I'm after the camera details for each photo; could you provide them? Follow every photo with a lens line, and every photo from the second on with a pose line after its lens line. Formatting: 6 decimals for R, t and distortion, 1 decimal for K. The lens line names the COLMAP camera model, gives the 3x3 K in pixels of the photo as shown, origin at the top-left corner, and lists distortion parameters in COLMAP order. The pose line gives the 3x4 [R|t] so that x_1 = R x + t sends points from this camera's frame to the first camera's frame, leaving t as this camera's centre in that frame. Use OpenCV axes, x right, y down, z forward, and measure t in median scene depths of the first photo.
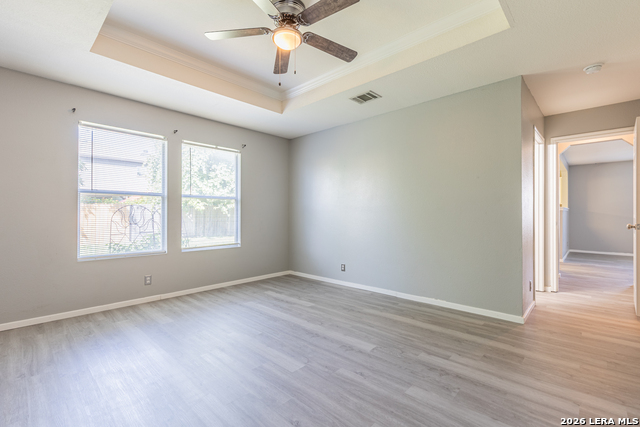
lens RADIAL K [[289.1, 0, 323.1], [0, 289.1, 215.4], [0, 0, 1]] dist [0.007075, -0.002727]
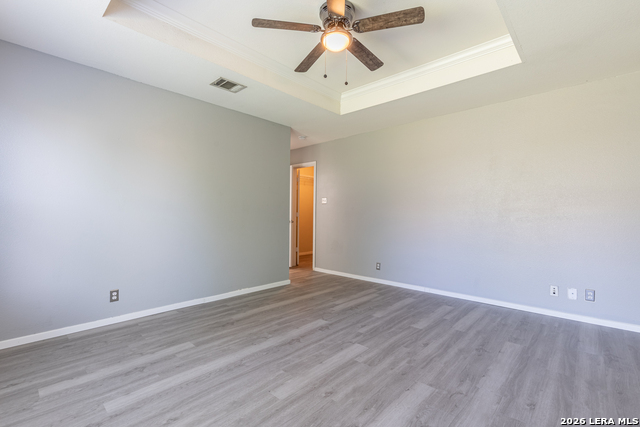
lens RADIAL K [[289.1, 0, 320.5], [0, 289.1, 215.8], [0, 0, 1]] dist [0.007075, -0.002727]
pose [[-0.003151, 0.000805, 0.999995, -0.878935], [-0.001644, 0.999998, -0.000810, 0.002100], [-0.999994, -0.001646, -0.003149, 0.821425]]
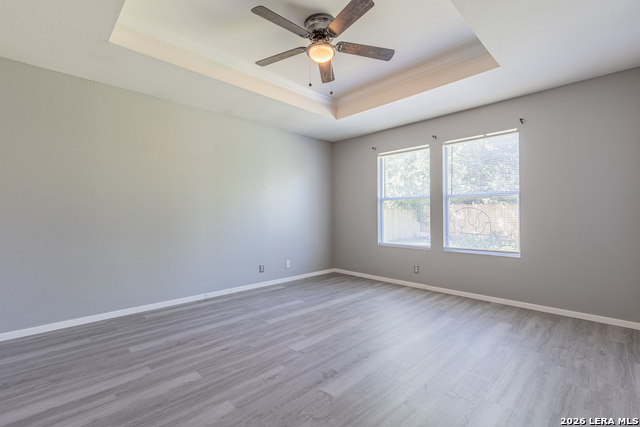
lens RADIAL K [[289.1, 0, 322.3], [0, 289.1, 209.7], [0, 0, 1]] dist [0.007075, -0.002727]
pose [[-0.041490, -0.016658, -0.999000, 0.746727], [-0.000734, 0.999861, -0.016641, -0.001787], [0.999139, 0.000043, -0.041496, 0.816412]]
